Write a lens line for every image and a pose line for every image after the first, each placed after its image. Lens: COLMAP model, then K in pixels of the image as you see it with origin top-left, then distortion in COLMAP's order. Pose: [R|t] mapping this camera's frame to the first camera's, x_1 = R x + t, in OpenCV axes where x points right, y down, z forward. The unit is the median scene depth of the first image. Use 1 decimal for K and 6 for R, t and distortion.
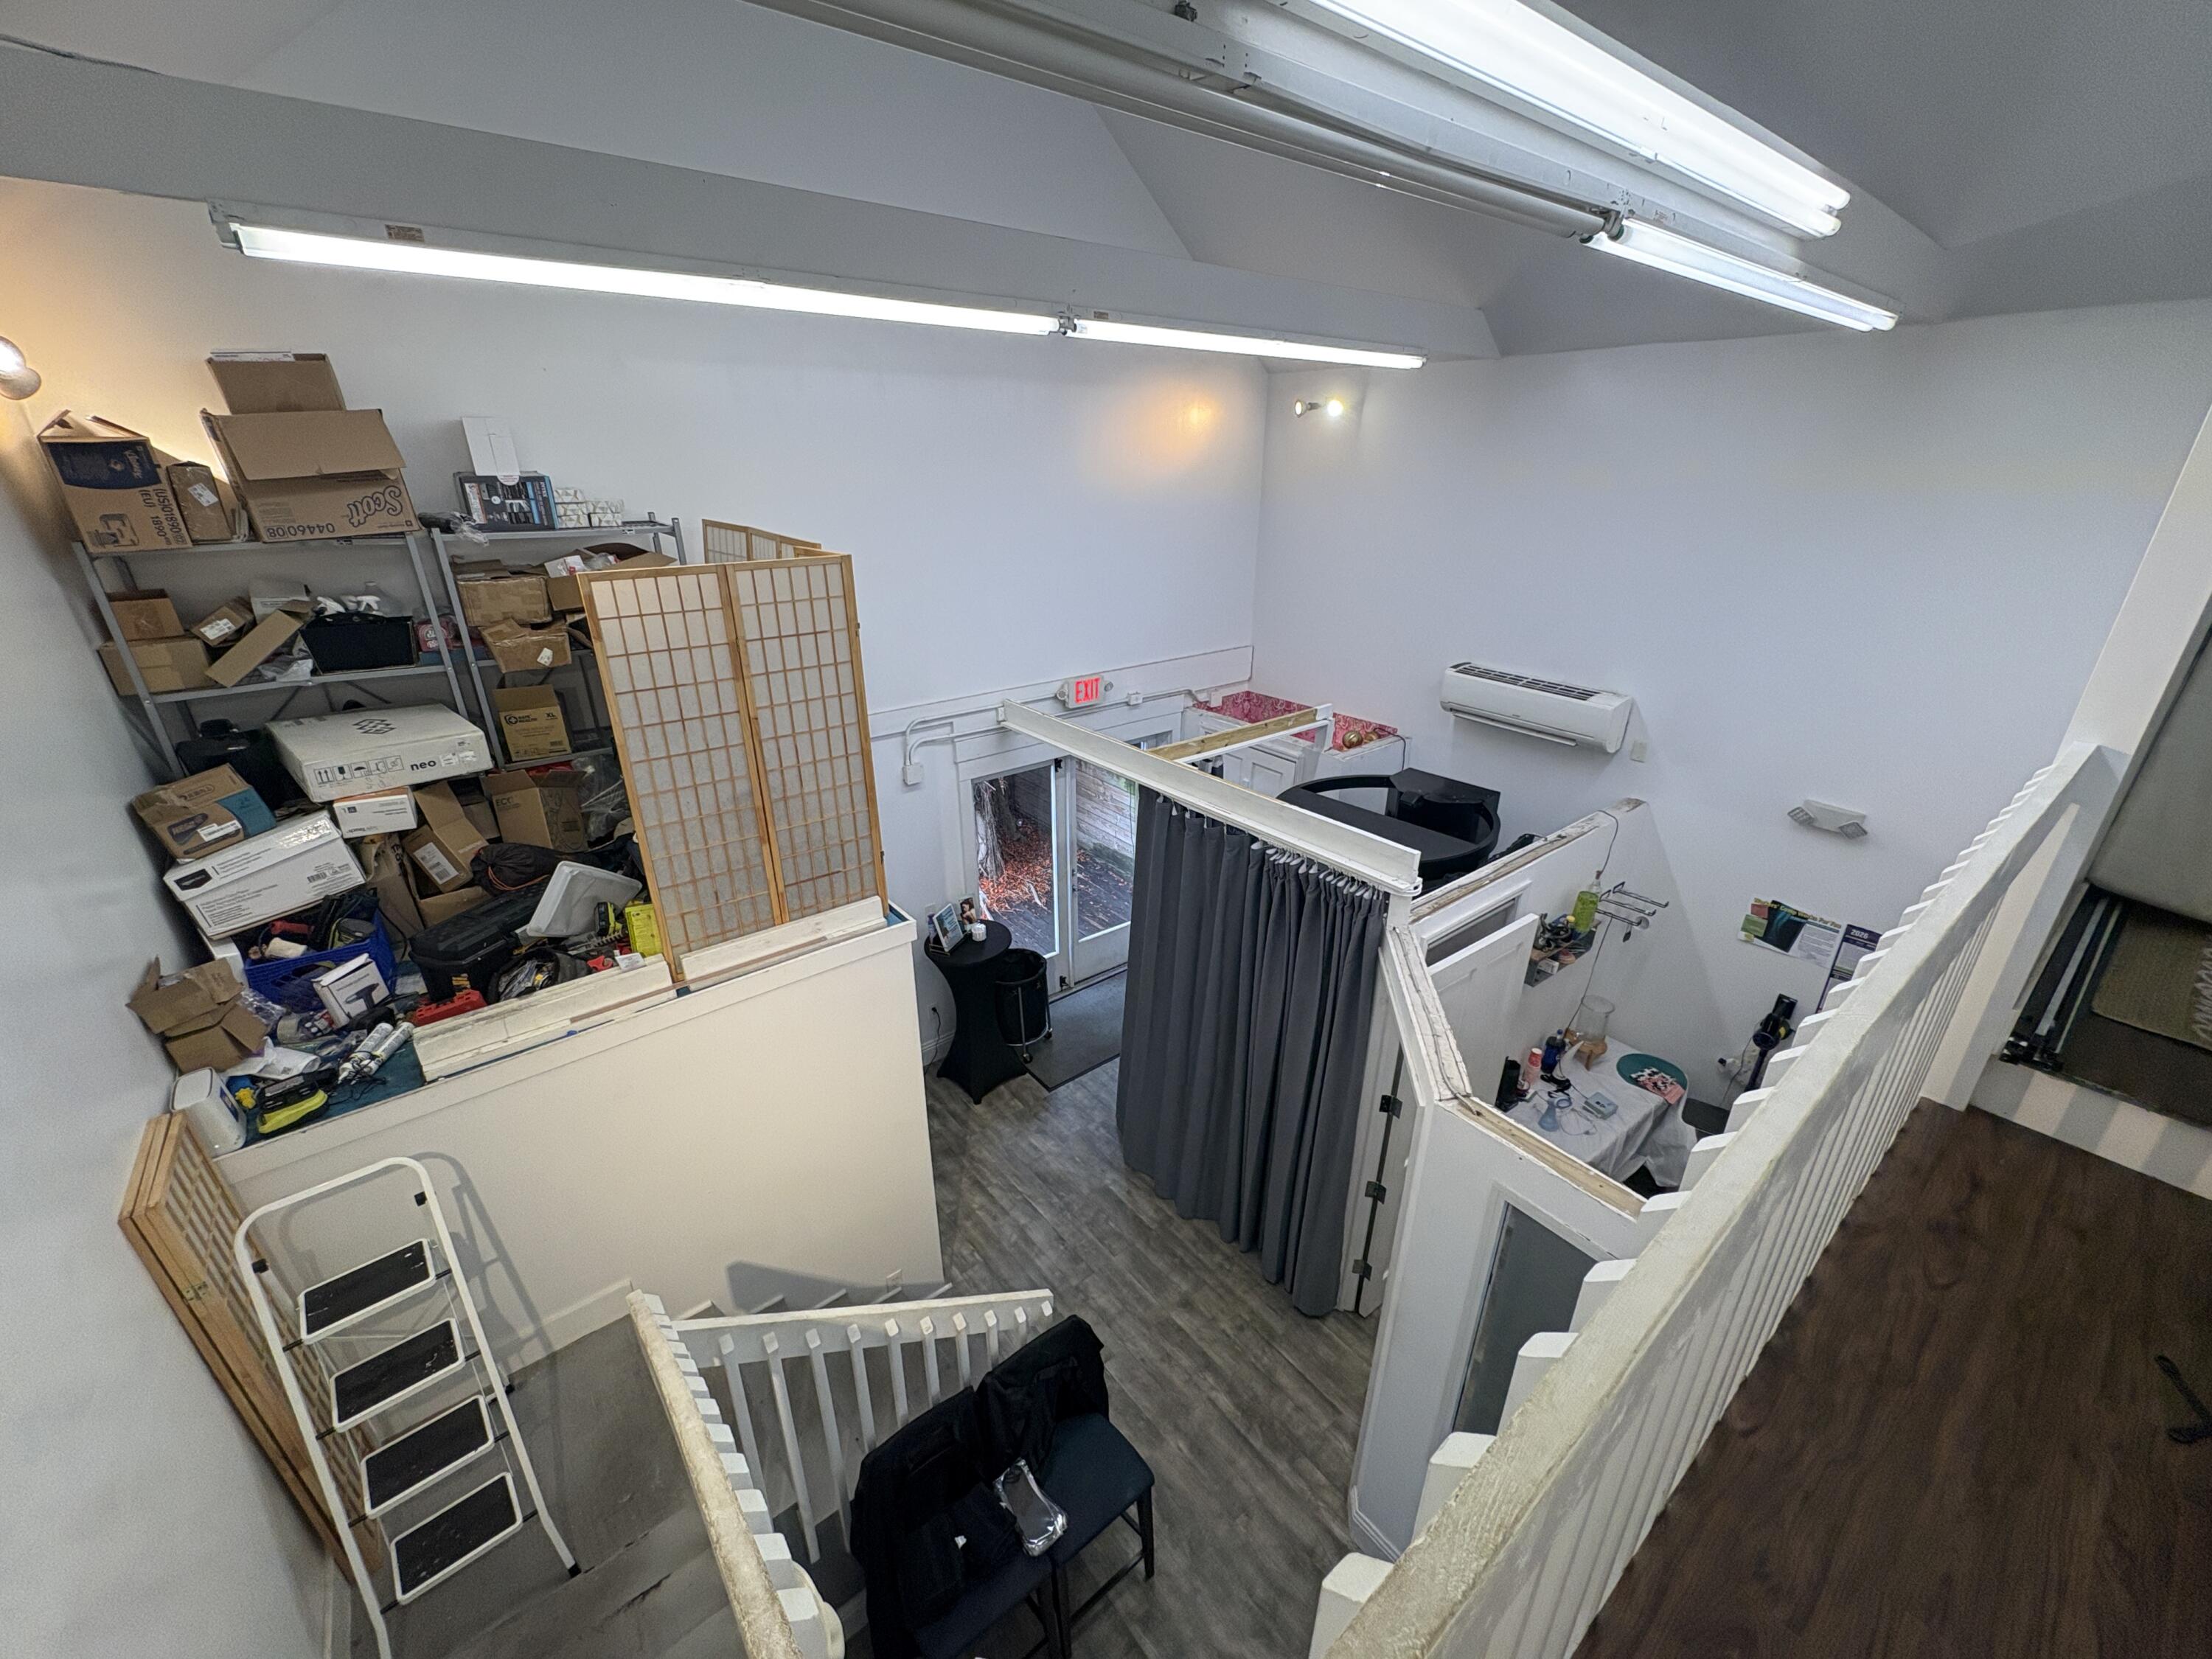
lens RADIAL K [[885.5, 0, 1102.3], [0, 885.5, 844.2], [0, 0, 1]] dist [0.000814, -0.000317]
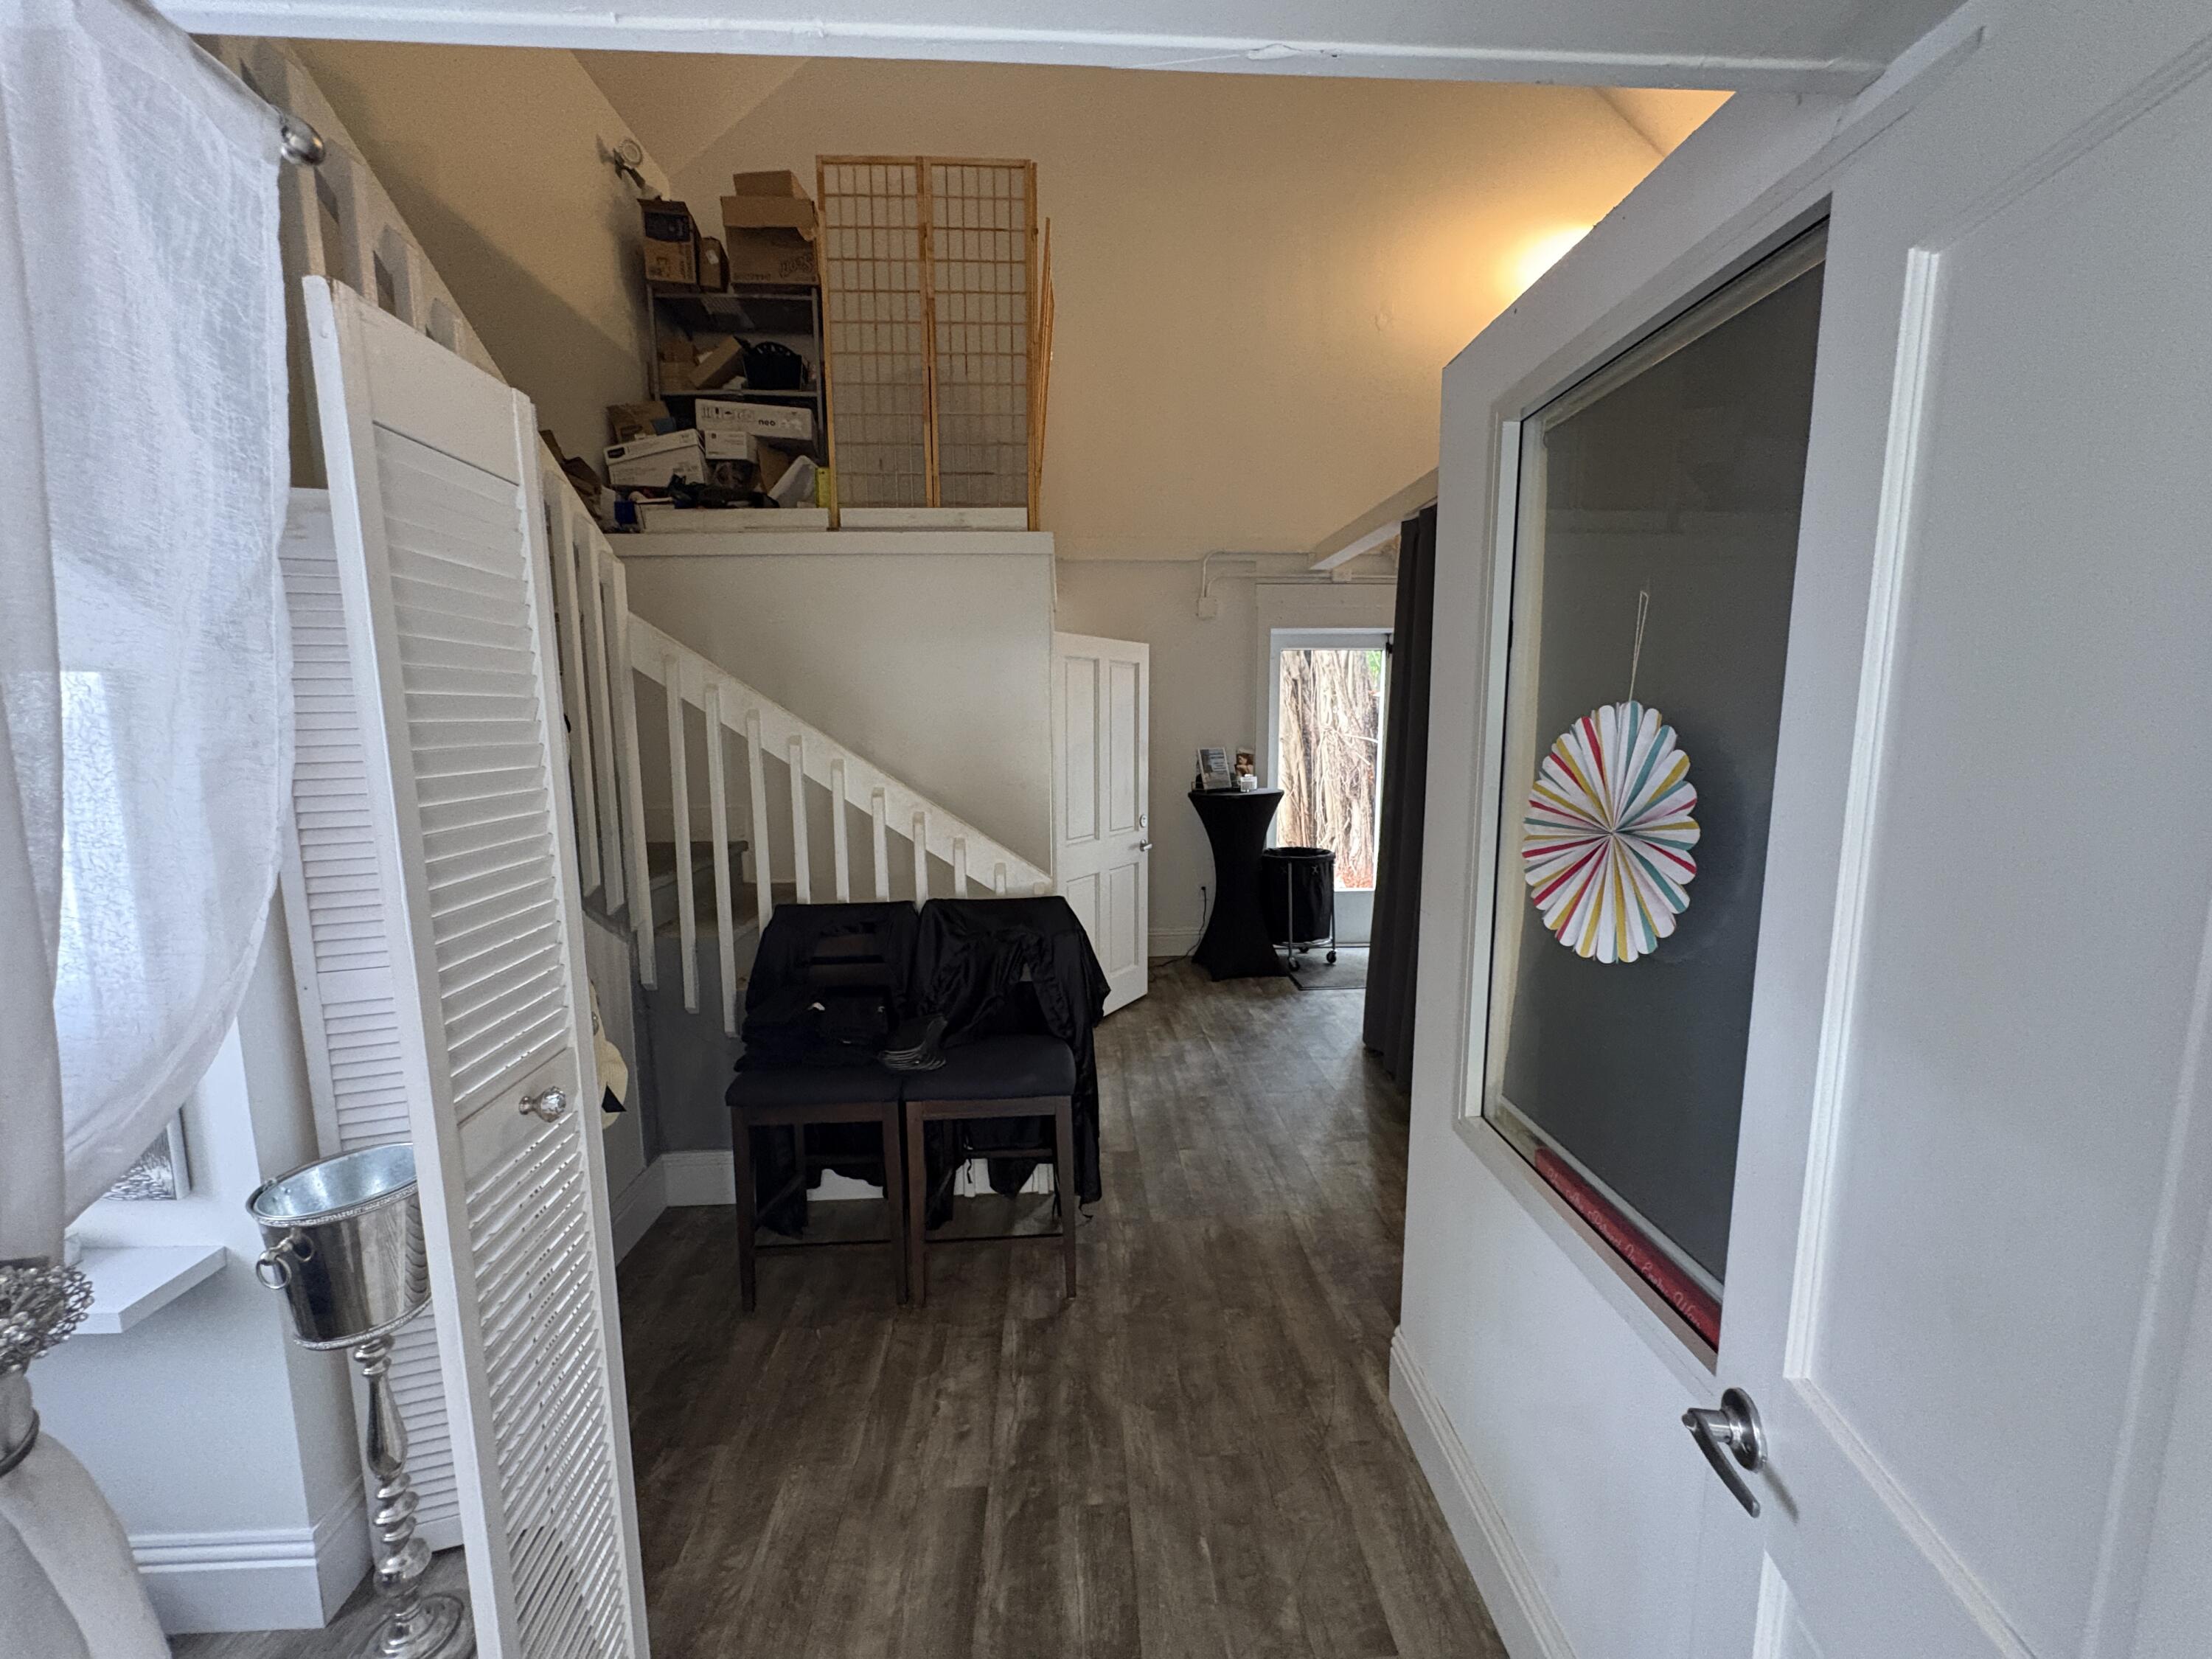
lens RADIAL K [[885.5, 0, 1096.8], [0, 885.5, 837.4], [0, 0, 1]] dist [0.000814, -0.000317]
pose [[0.812340, 0.077116, -0.578063, 0.487025], [-0.233614, 0.951244, -0.201393, 0.684463], [0.534348, 0.298643, 0.790749, 0.396082]]
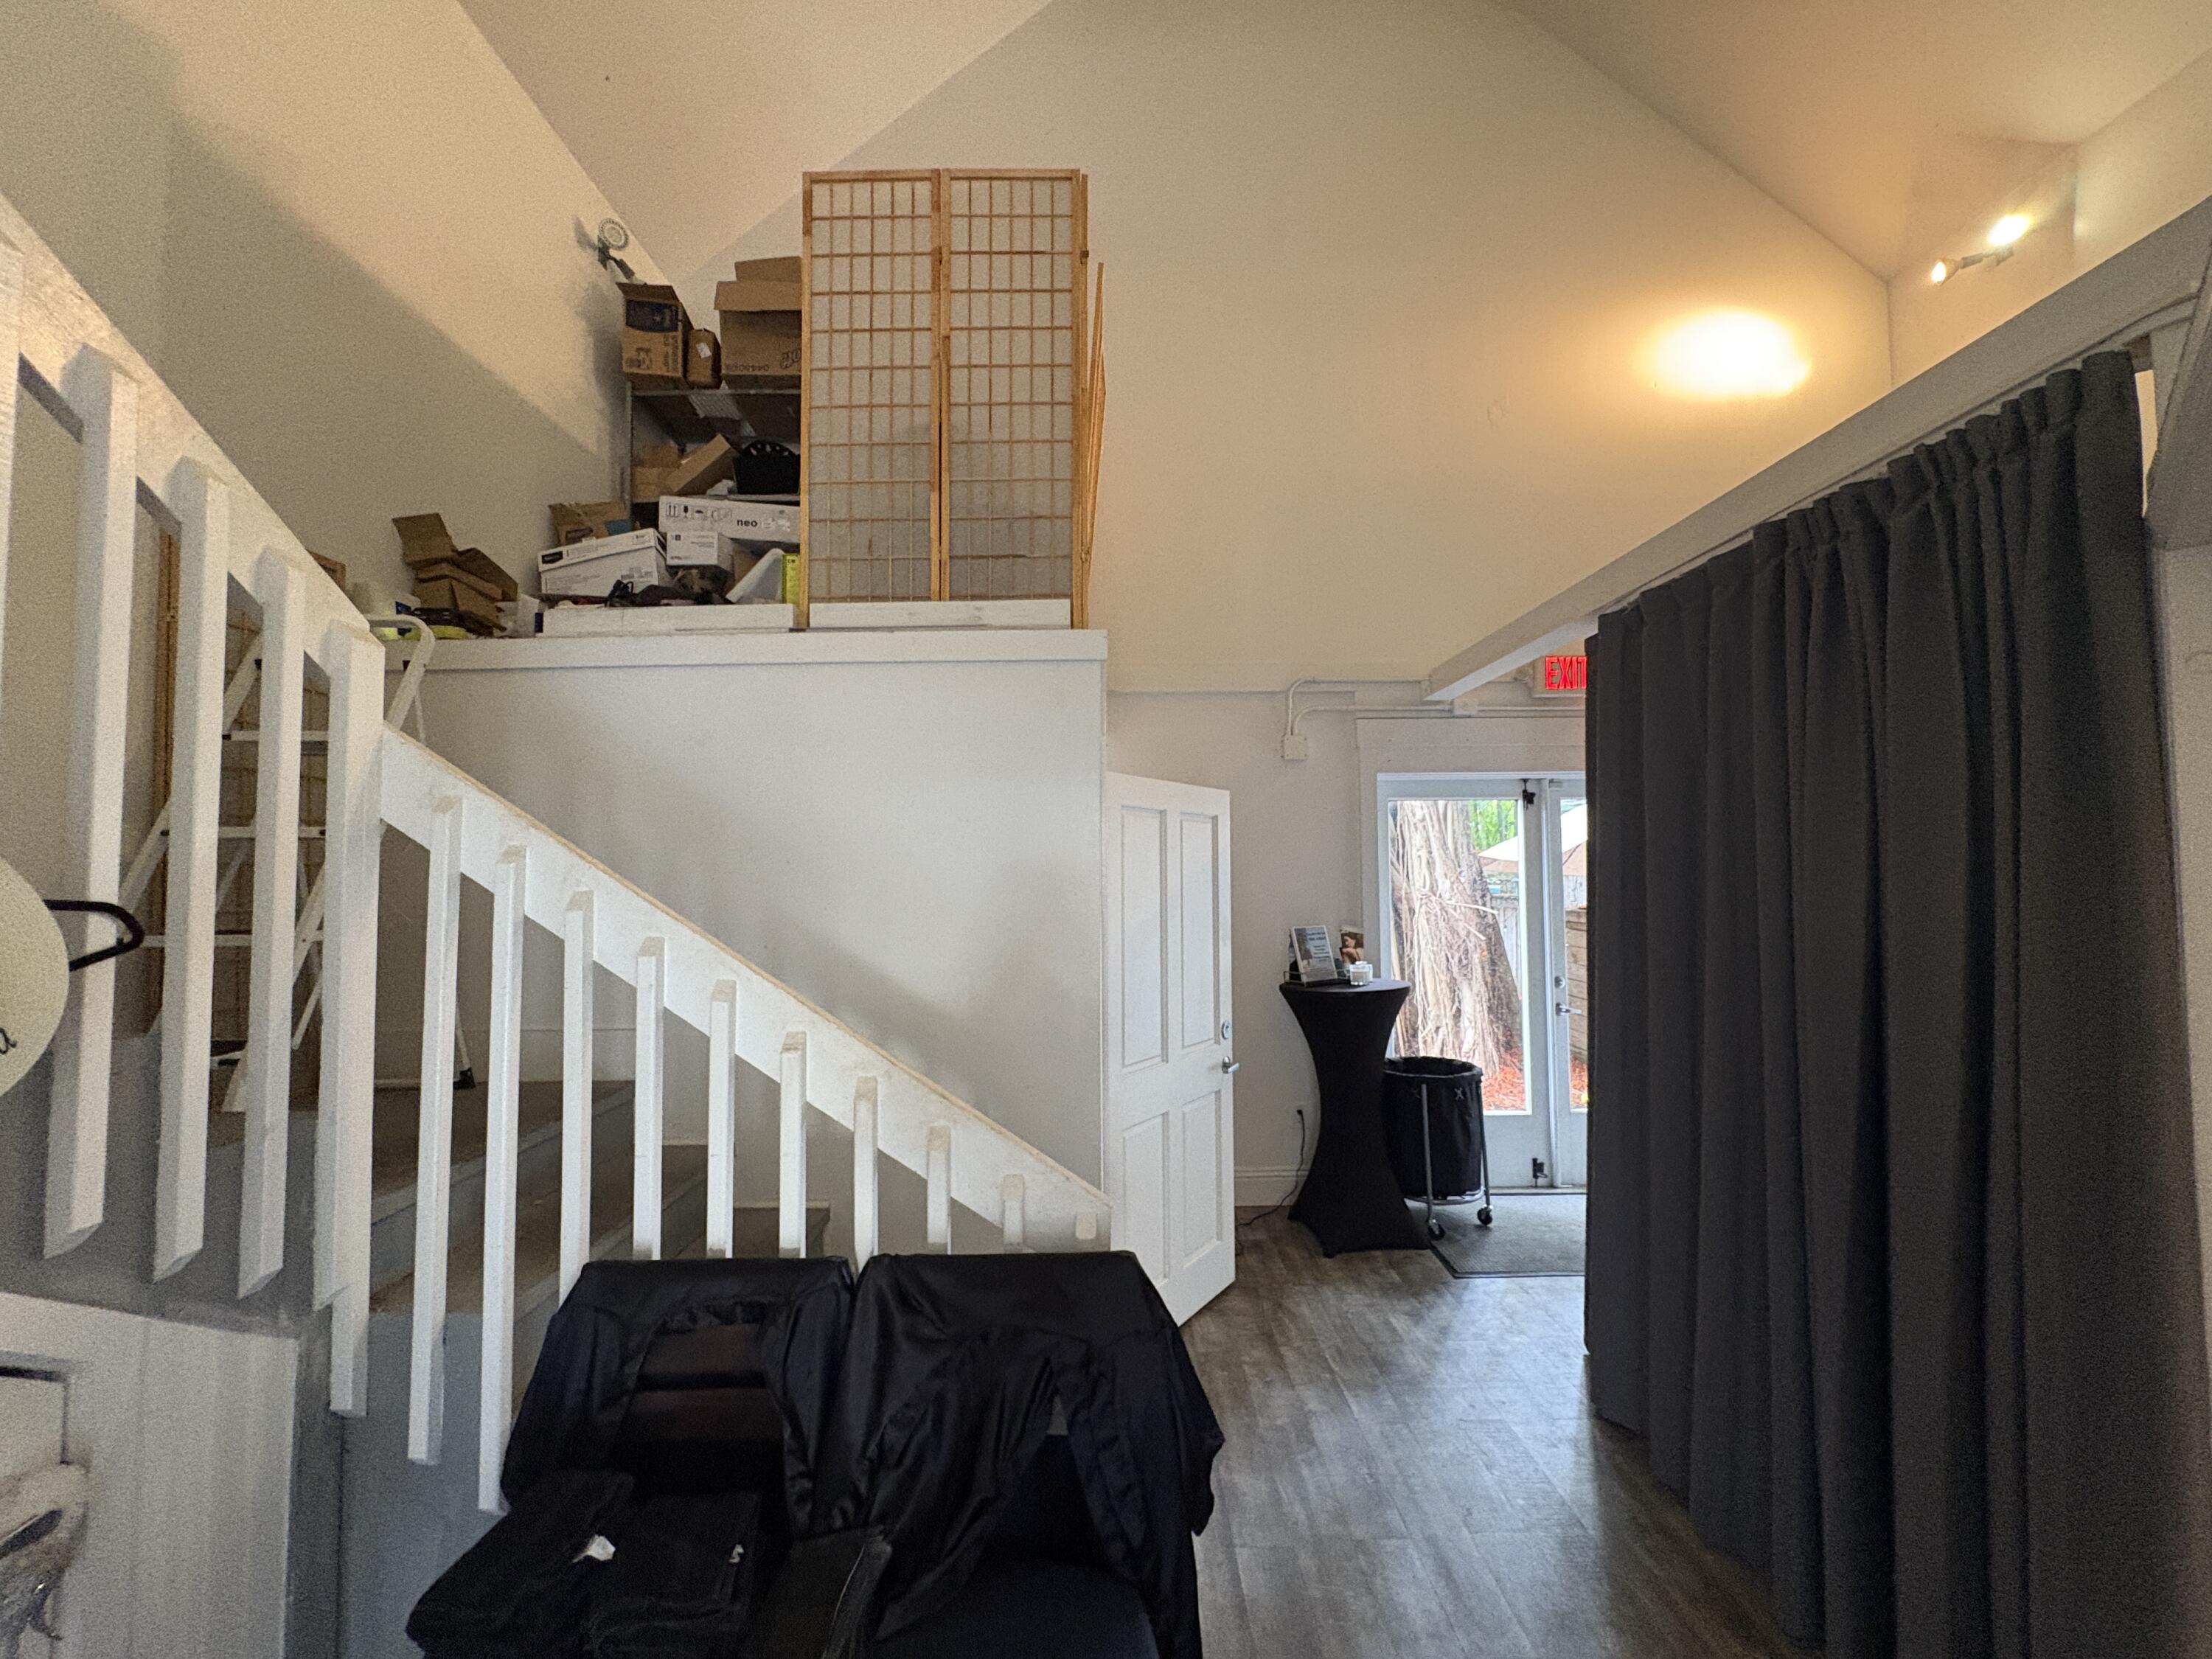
lens RADIAL K [[885.5, 0, 1094.7], [0, 885.5, 832.5], [0, 0, 1]] dist [0.000814, -0.000317]
pose [[0.783722, -0.031415, -0.620317, 0.233166], [-0.248071, 0.899773, -0.358985, 0.547402], [0.569422, 0.435227, 0.697378, 0.665551]]
